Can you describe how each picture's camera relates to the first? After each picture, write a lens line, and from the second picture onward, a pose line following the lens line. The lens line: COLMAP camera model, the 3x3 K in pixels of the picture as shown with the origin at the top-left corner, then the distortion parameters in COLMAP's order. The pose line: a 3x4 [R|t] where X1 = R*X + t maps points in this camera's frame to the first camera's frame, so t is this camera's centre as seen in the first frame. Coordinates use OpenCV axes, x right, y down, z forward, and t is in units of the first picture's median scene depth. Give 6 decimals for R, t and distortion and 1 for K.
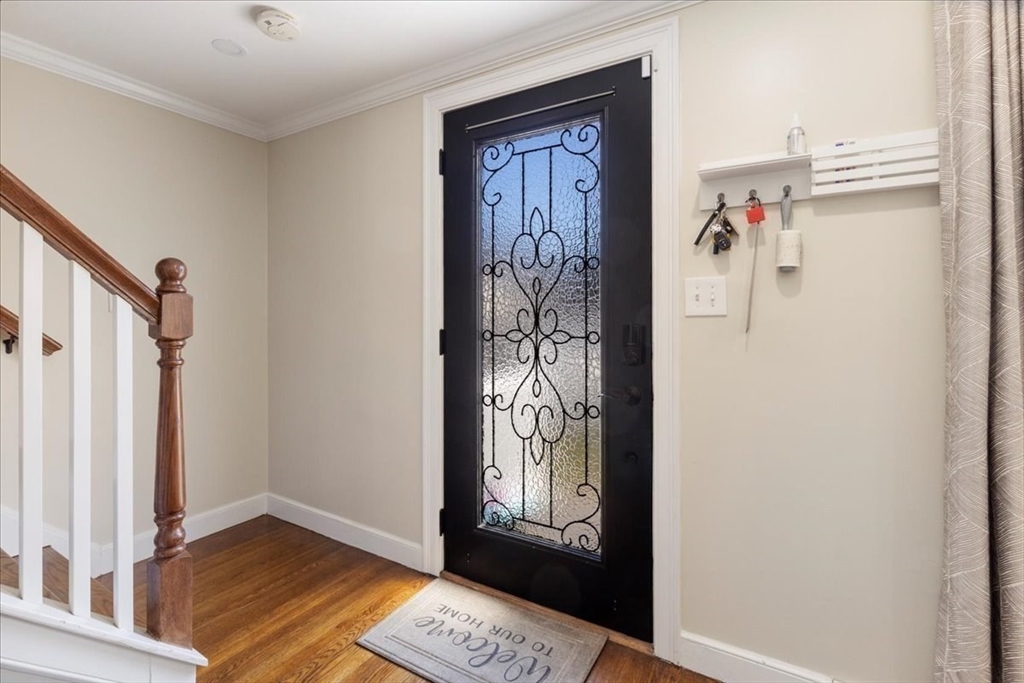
lens RADIAL K [[462.4, 0, 510.0], [0, 462.4, 313.4], [0, 0, 1]] dist [0.002848, -0.001700]
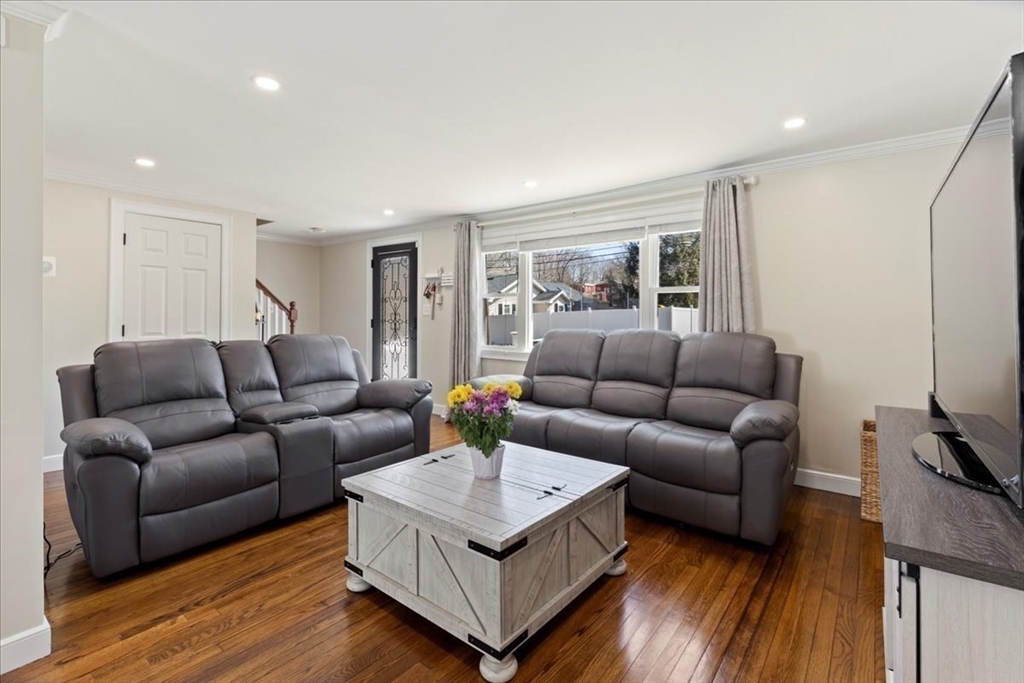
lens RADIAL K [[462.4, 0, 511.6], [0, 462.4, 313.1], [0, 0, 1]] dist [0.002848, -0.001700]
pose [[0.992986, 0.004231, -0.118153, 1.253237], [-0.003690, 0.999982, 0.004792, -0.027133], [0.118171, -0.004323, 0.992984, -2.116407]]
